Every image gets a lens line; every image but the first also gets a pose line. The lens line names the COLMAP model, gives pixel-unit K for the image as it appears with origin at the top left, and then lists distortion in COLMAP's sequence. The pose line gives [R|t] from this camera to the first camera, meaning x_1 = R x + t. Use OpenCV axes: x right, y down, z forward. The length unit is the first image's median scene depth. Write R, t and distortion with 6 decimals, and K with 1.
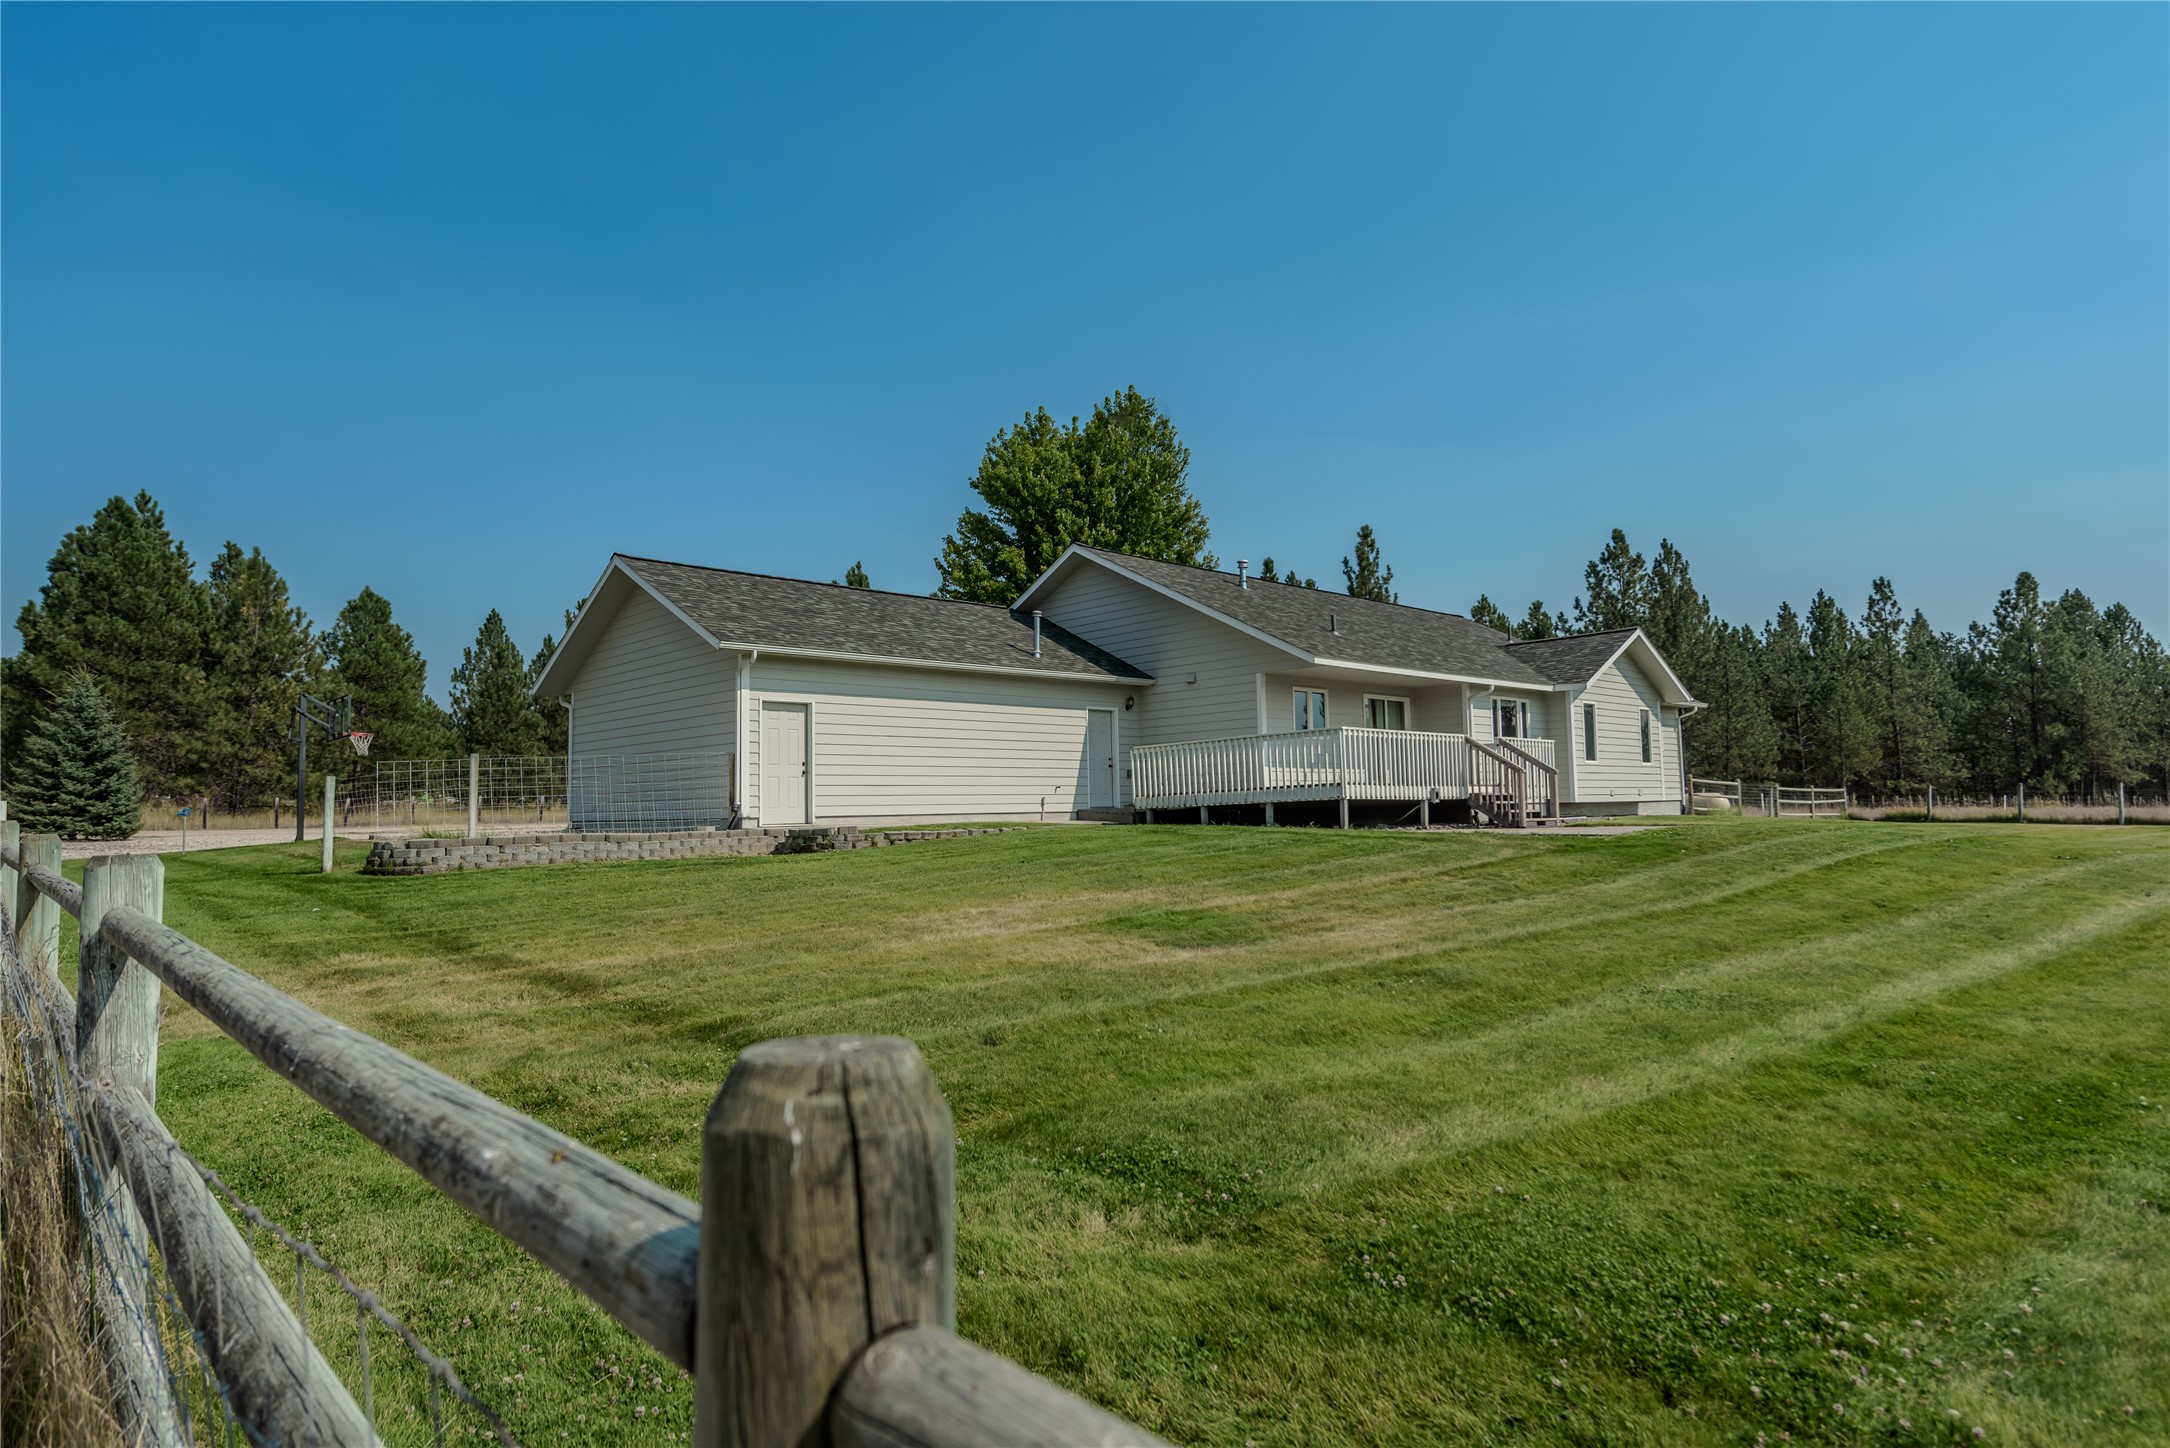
lens RADIAL K [[1225.2, 0, 1068.2], [0, 1225.2, 706.0], [0, 0, 1]] dist [0.007044, -0.001151]
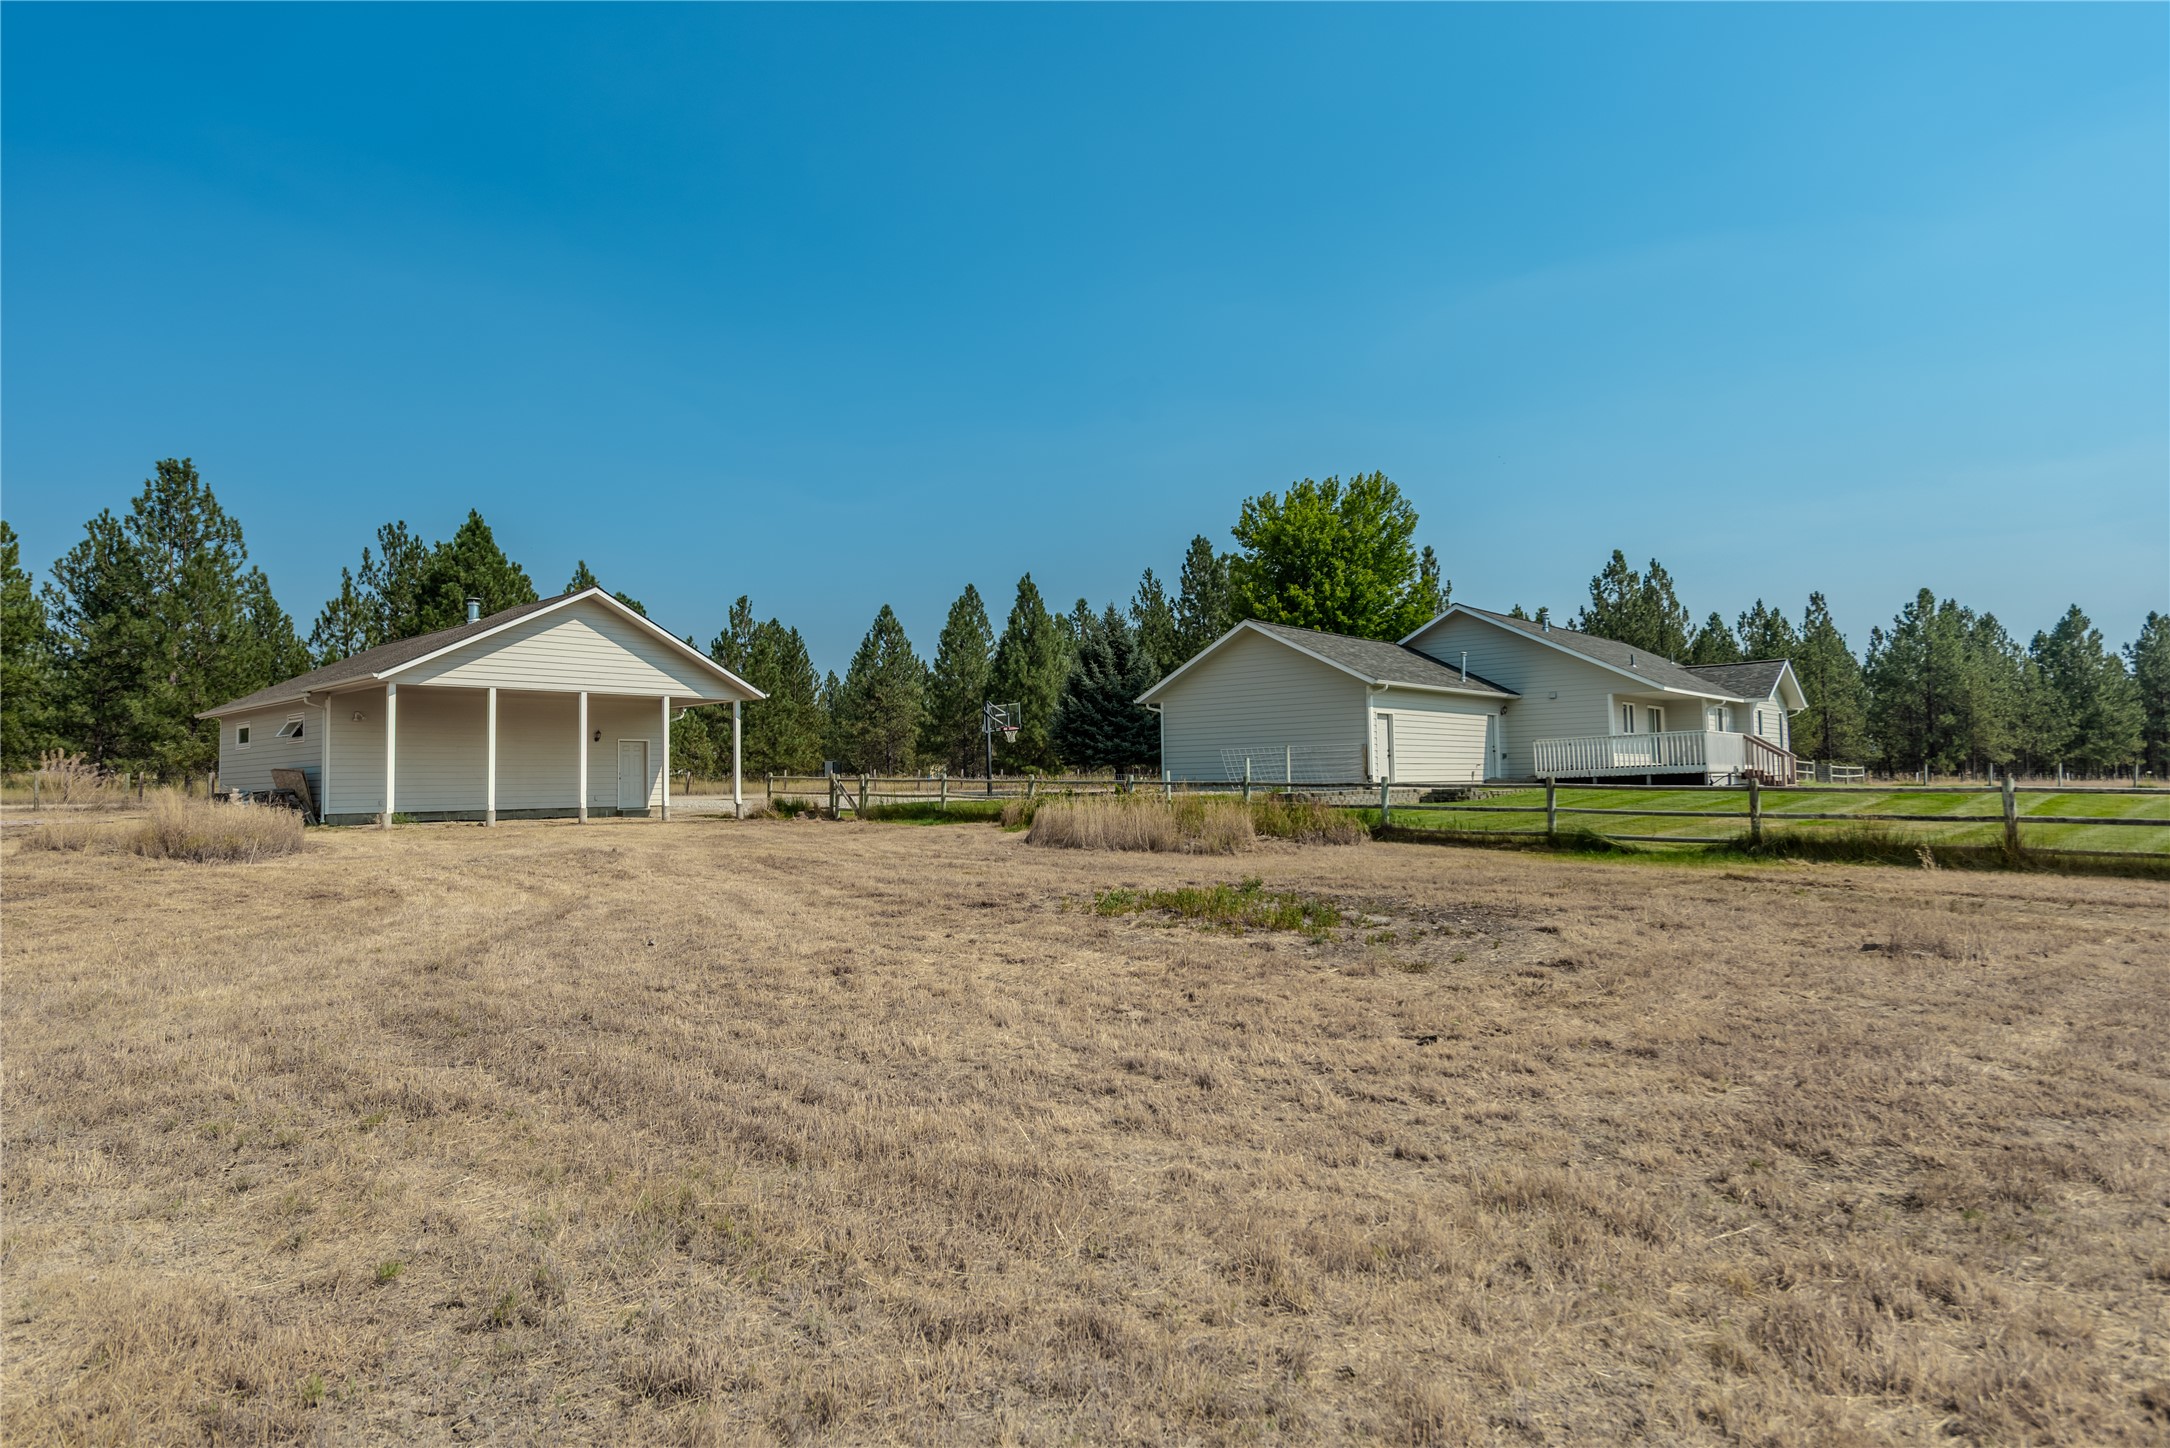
lens RADIAL K [[1225.2, 0, 1079.8], [0, 1225.2, 720.6], [0, 0, 1]] dist [0.007044, -0.001151]
pose [[0.995352, 0.005298, 0.096161, -0.187990], [-0.008231, 0.999512, 0.030128, -0.009470], [-0.095955, -0.030779, 0.994910, -0.144986]]
